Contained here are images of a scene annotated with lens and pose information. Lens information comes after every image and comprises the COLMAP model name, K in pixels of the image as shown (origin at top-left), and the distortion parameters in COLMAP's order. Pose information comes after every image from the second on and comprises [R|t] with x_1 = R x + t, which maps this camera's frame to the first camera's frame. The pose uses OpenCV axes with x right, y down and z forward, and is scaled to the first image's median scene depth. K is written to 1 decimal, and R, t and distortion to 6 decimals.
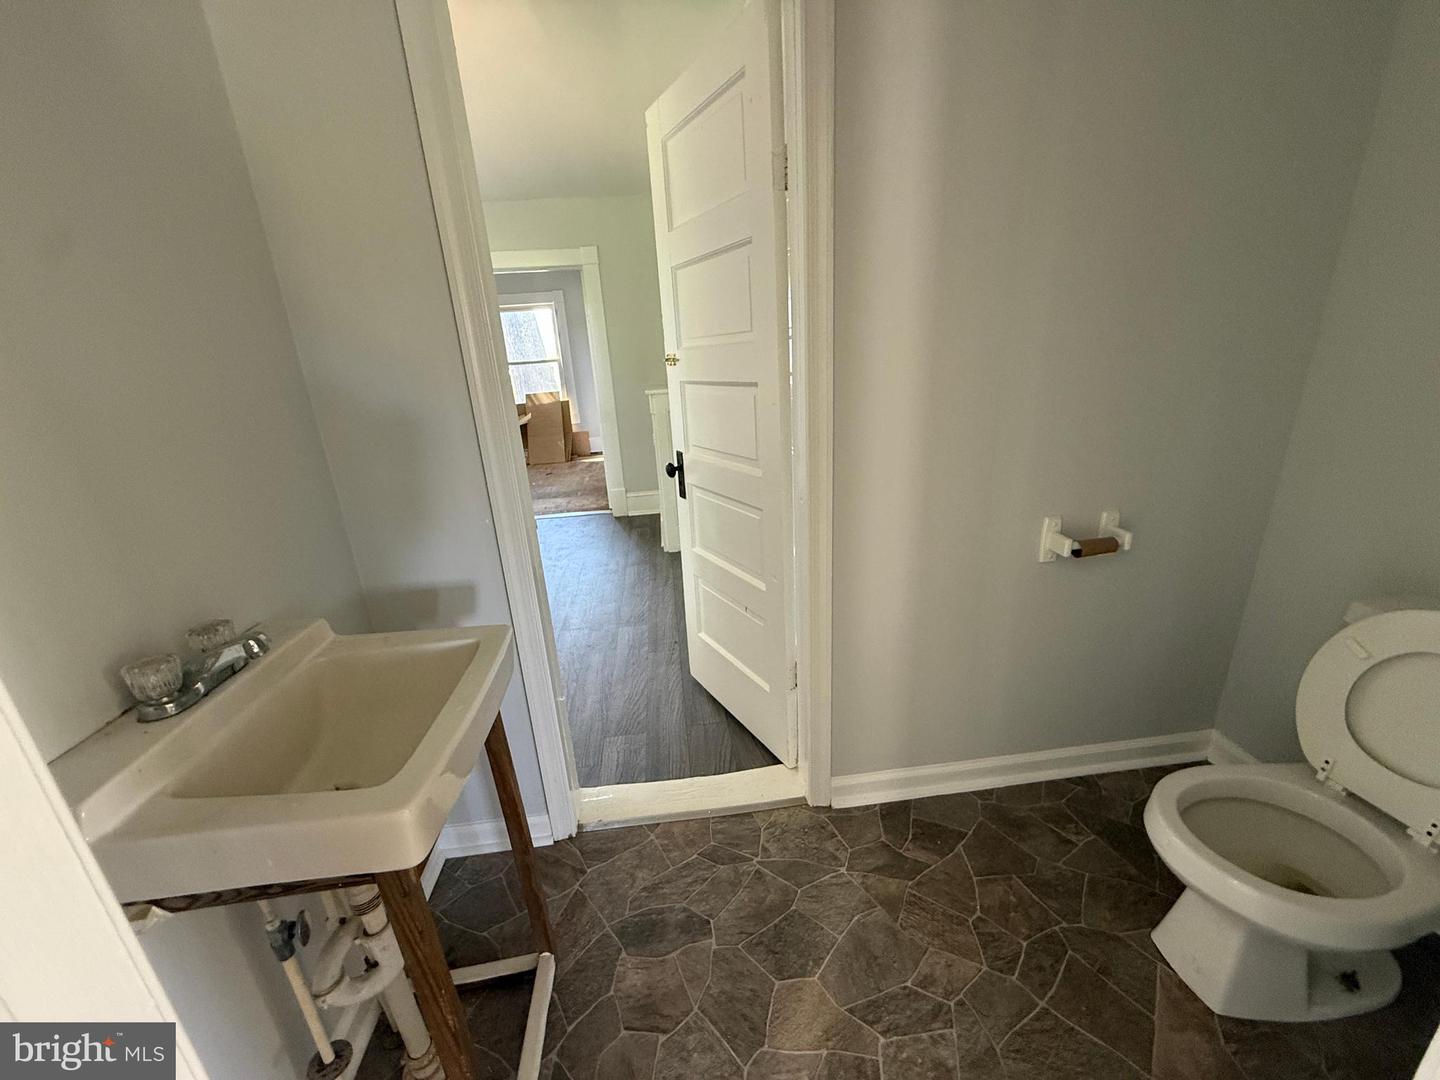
lens RADIAL K [[575.9, 0, 714.5], [0, 575.9, 538.9], [0, 0, 1]] dist [-0.001472, 0.000338]
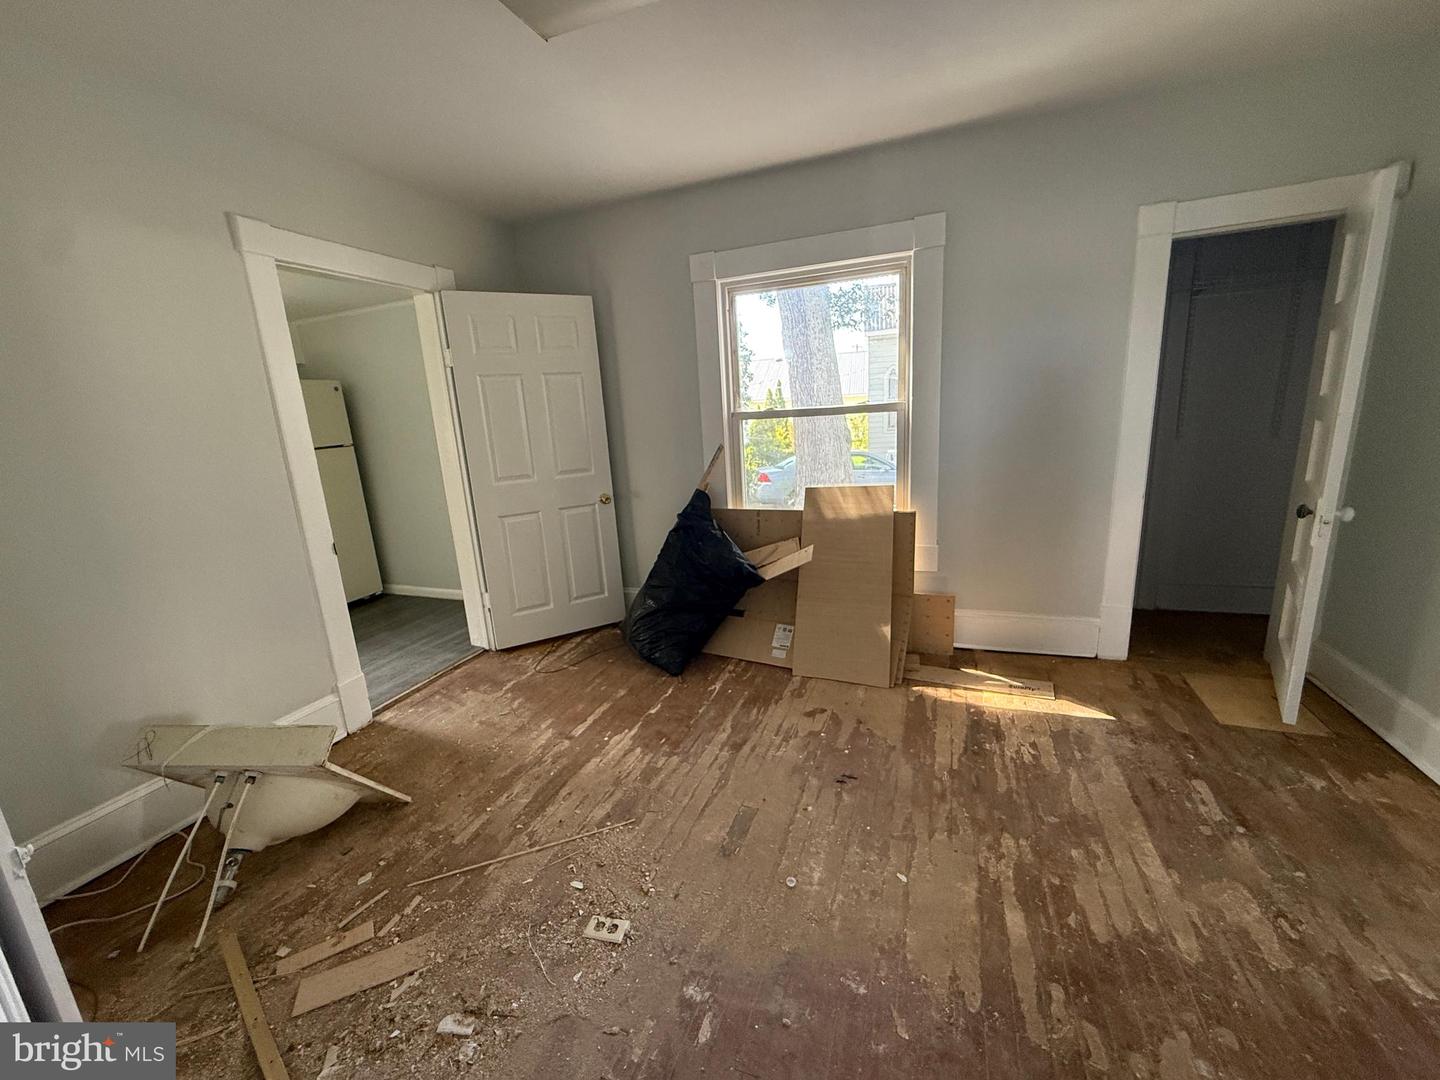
lens RADIAL K [[575.9, 0, 714.5], [0, 575.9, 538.9], [0, 0, 1]] dist [-0.001472, 0.000338]
pose [[0.893589, 0.108814, -0.435498, -0.212083], [-0.137494, 0.989892, -0.034786, -0.199049], [0.427311, 0.090963, 0.899517, 0.629942]]
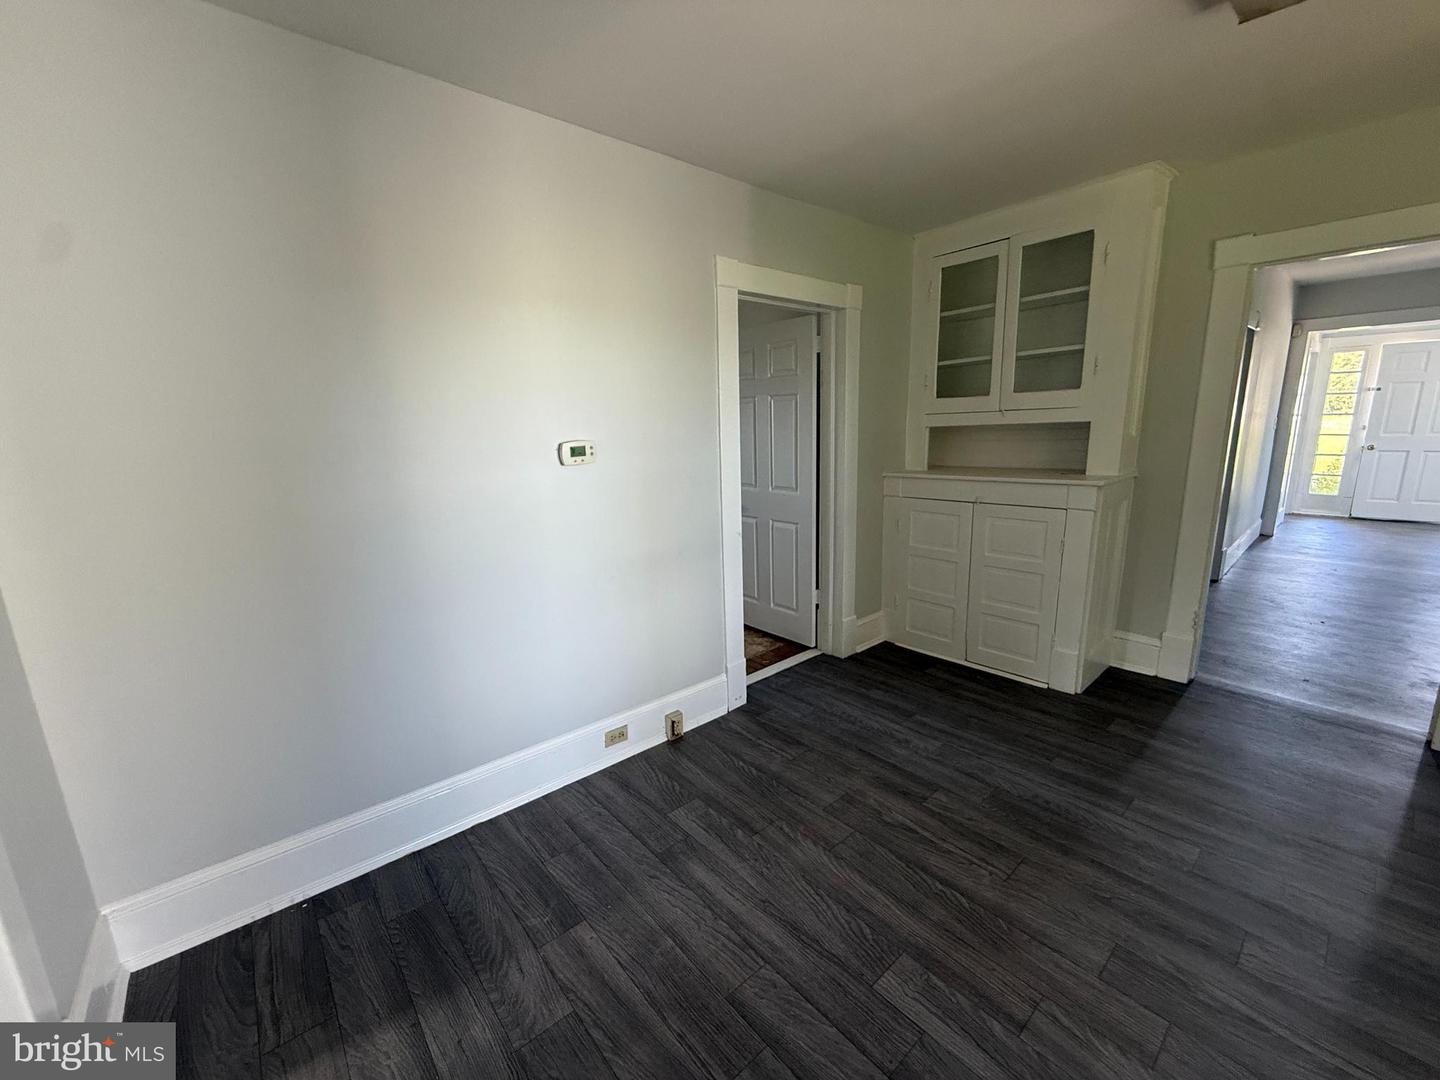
lens RADIAL K [[576.1, 0, 714.8], [0, 576.1, 538.7], [0, 0, 1]] dist [0.000278, -0.000240]
pose [[0.821931, -0.079724, 0.563981, -0.445426], [0.158747, 0.982986, -0.092400, -0.091608], [-0.547019, 0.165476, 0.820602, 0.315768]]
